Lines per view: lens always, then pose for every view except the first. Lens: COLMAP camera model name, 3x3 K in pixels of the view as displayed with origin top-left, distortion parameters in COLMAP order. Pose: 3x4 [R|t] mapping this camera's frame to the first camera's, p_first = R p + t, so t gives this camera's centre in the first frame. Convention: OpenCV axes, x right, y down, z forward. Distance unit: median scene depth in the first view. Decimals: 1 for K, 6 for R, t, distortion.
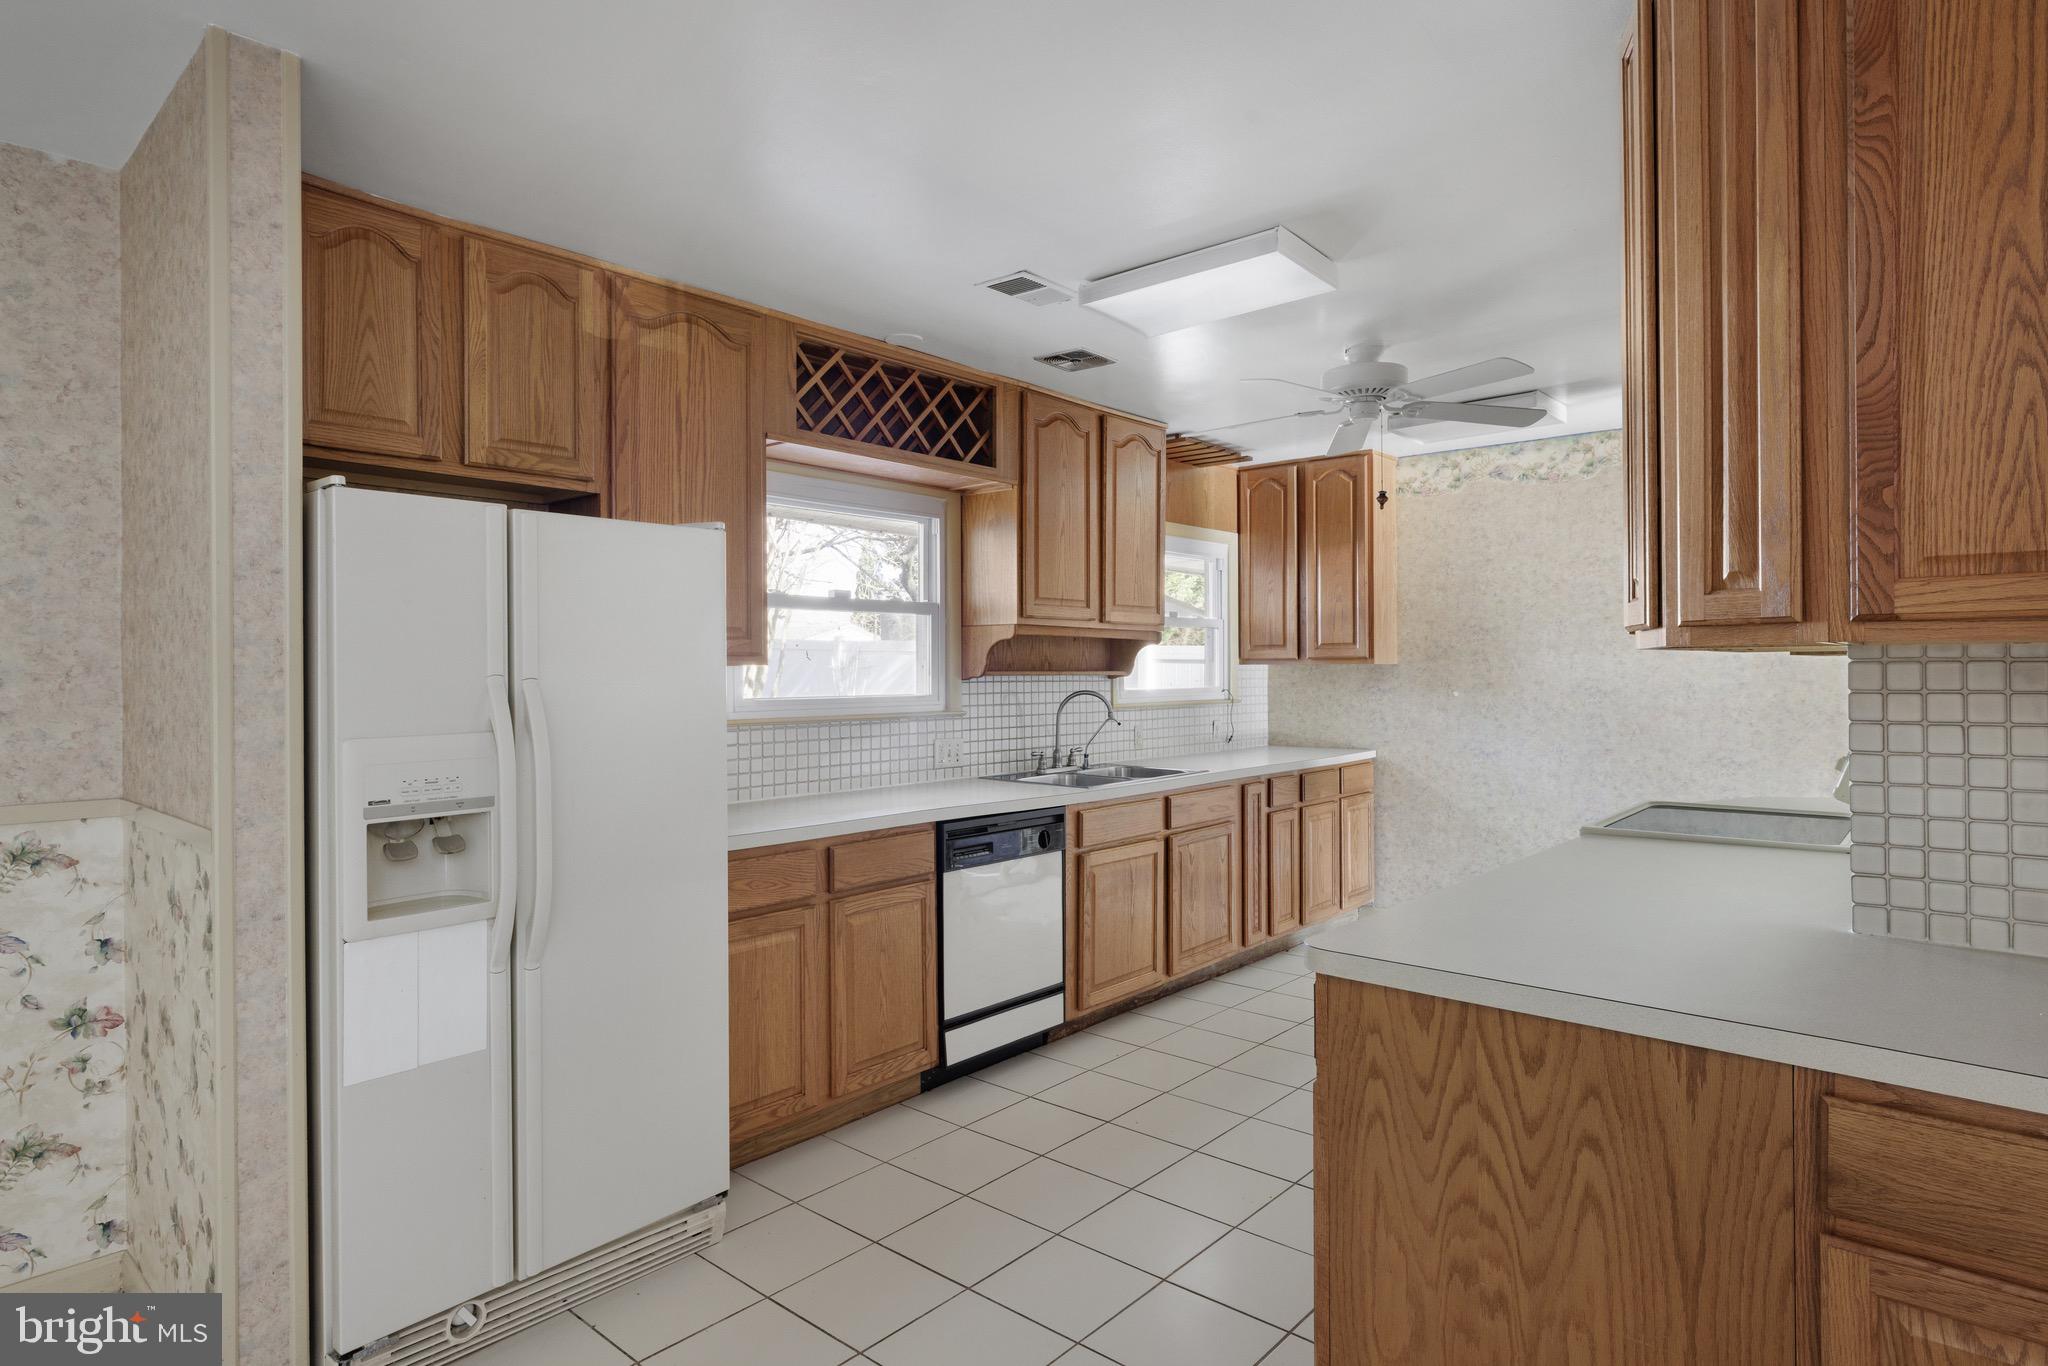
lens RADIAL K [[1095.1, 0, 1031.9], [0, 1095.1, 677.3], [0, 0, 1]] dist [-0.008476, 0.002591]
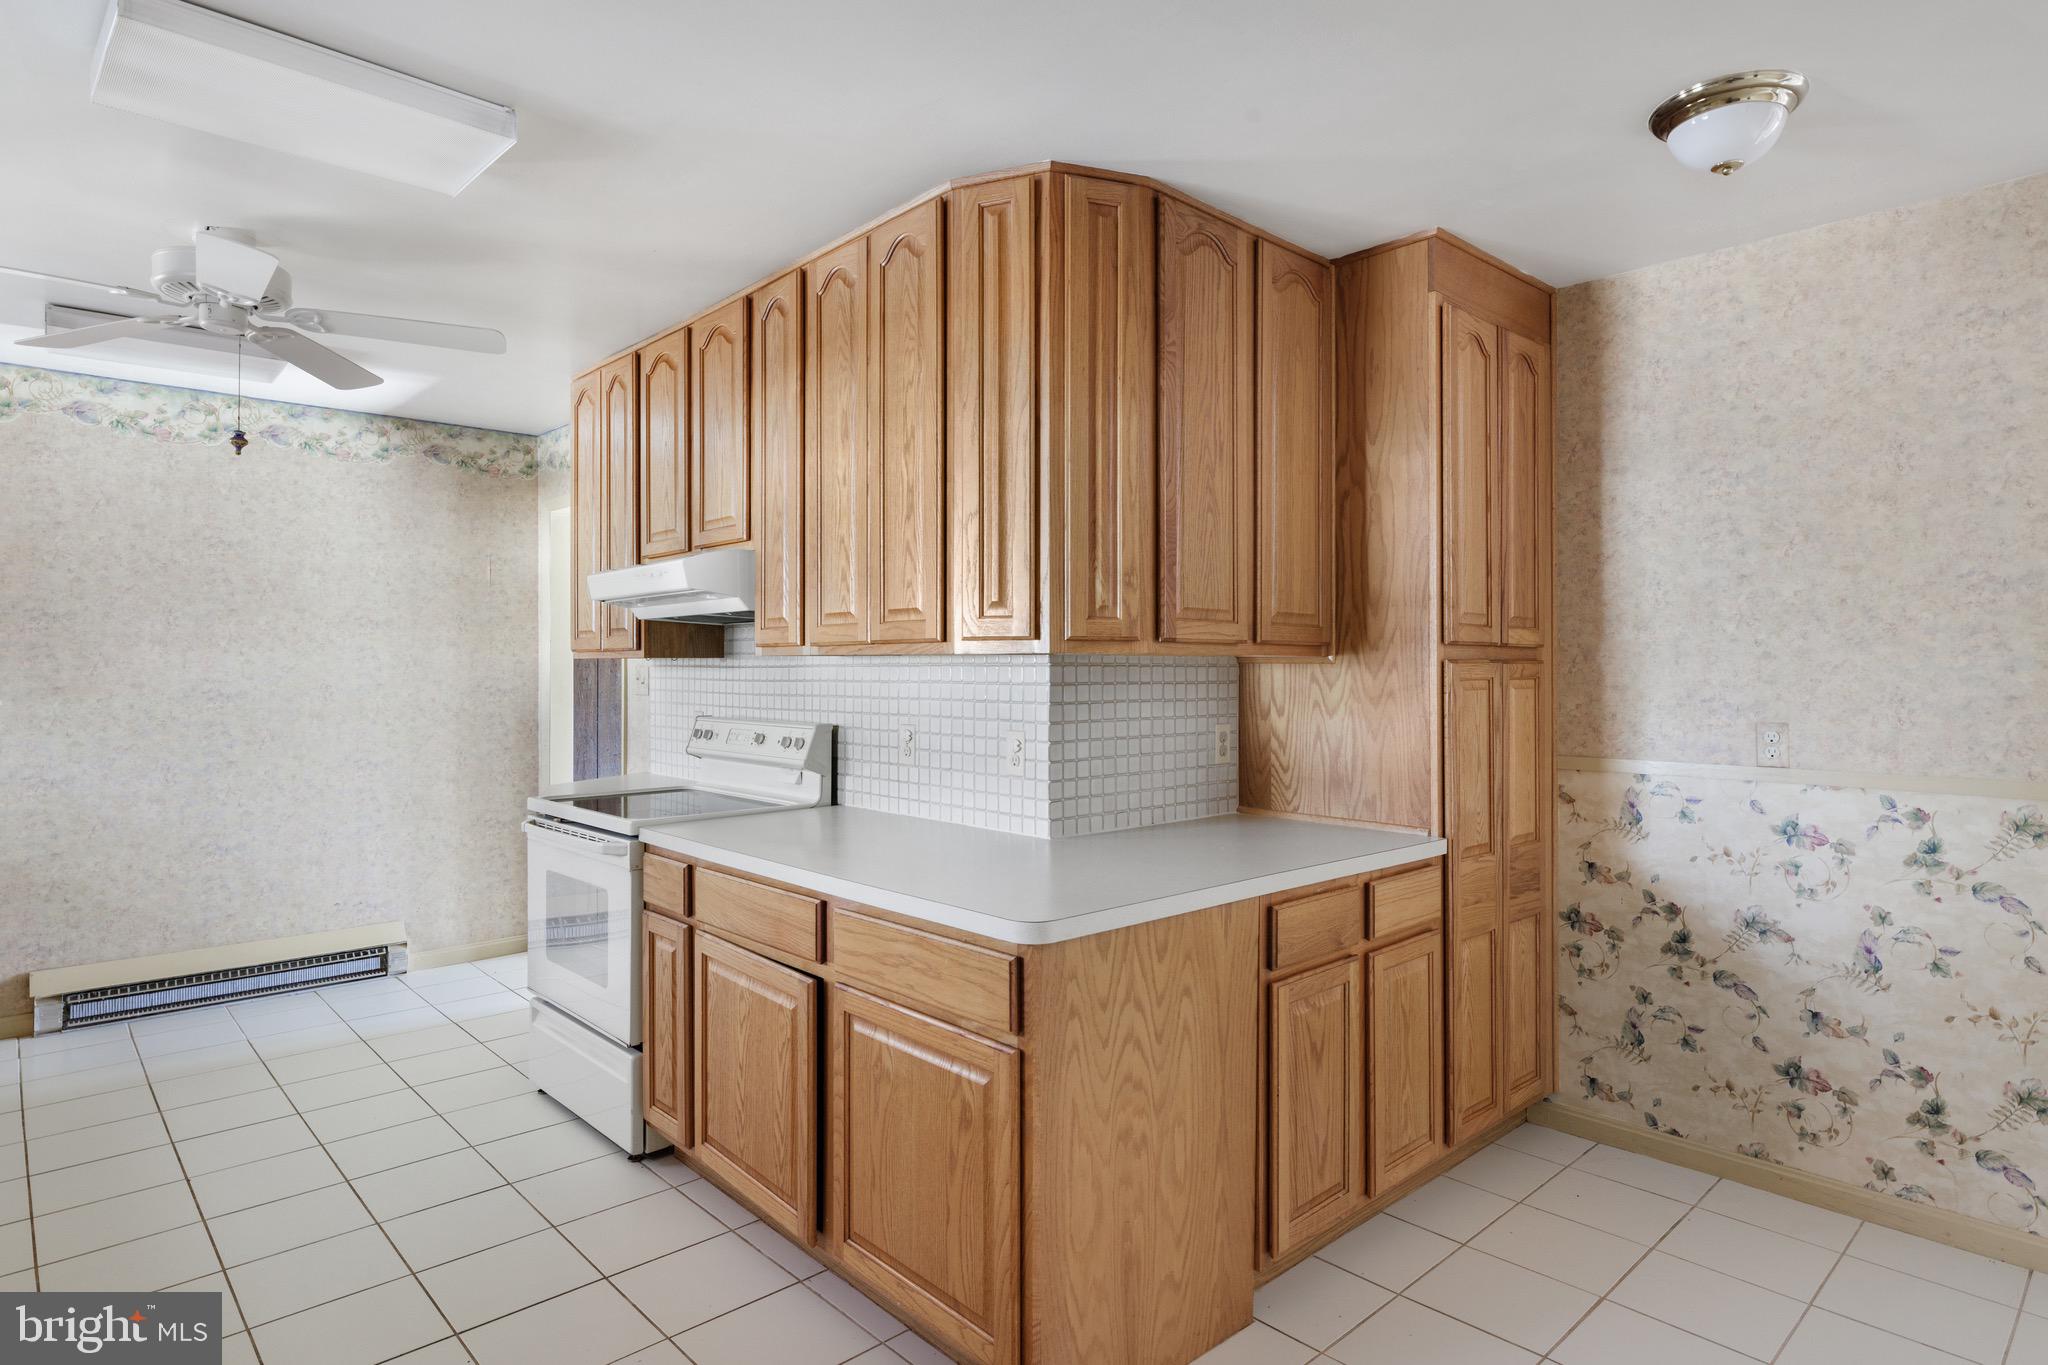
lens RADIAL K [[1095.1, 0, 1015.7], [0, 1095.1, 661.3], [0, 0, 1]] dist [-0.008476, 0.002591]
pose [[0.121012, 0.011590, 0.992583, -0.652866], [0.004623, 0.999914, -0.012240, -0.000622], [-0.992640, 0.006070, 0.120948, 0.696268]]
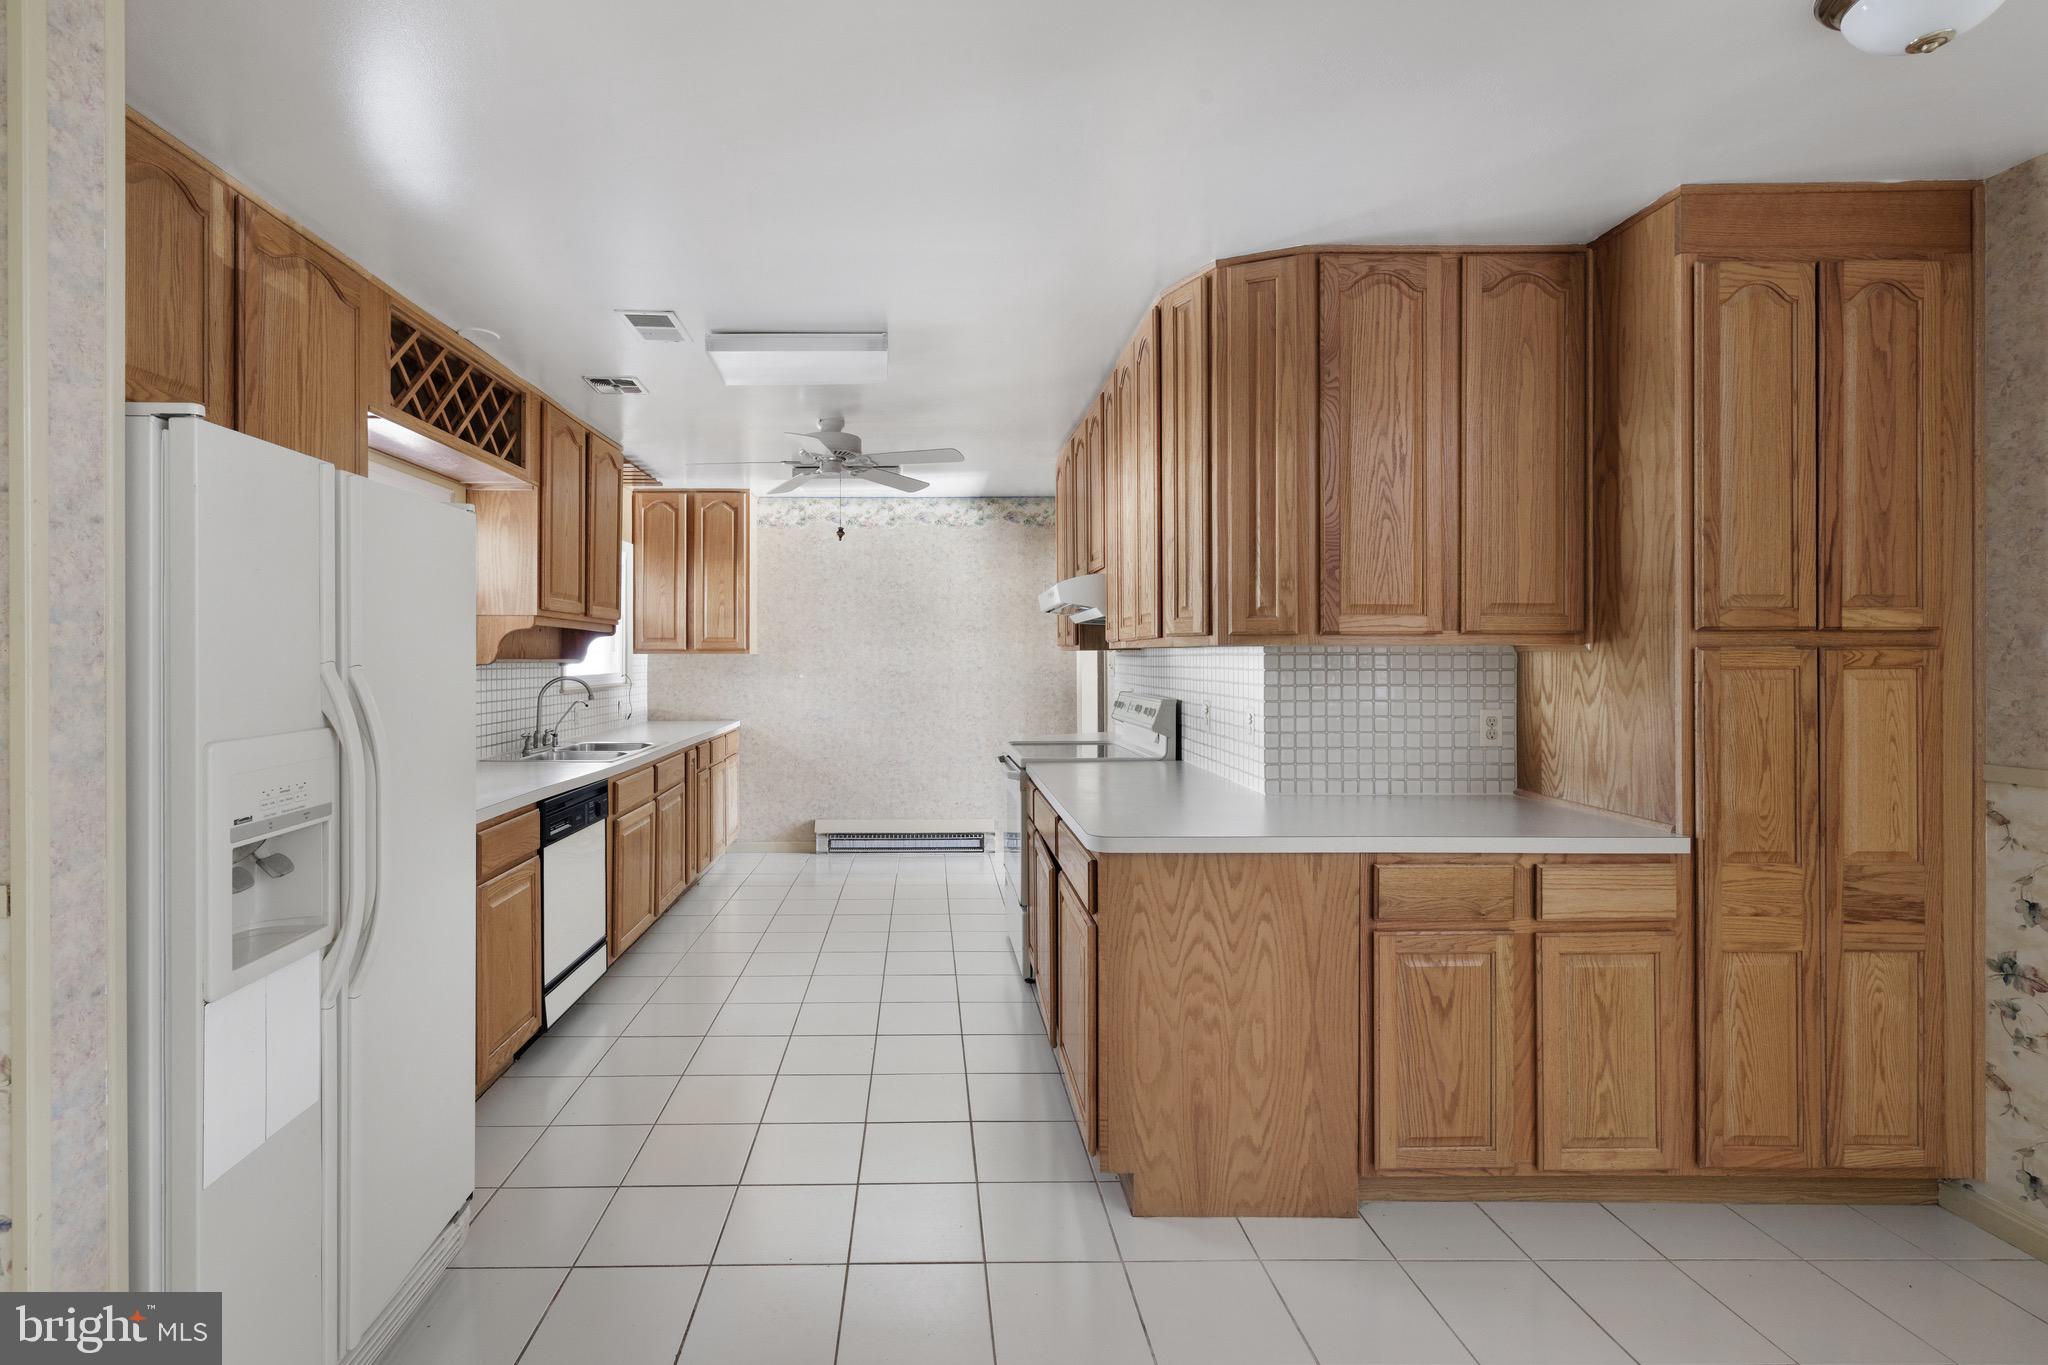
lens RADIAL K [[886.9, 0, 931.4], [0, 886.9, 664.5], [0, 0, 1]] dist [-0.002843, -0.000212]
pose [[0.755541, -0.001954, 0.655098, -0.585145], [0.002228, 0.999997, 0.000413, 0.001157], [-0.655097, 0.001148, 0.755544, 0.163095]]
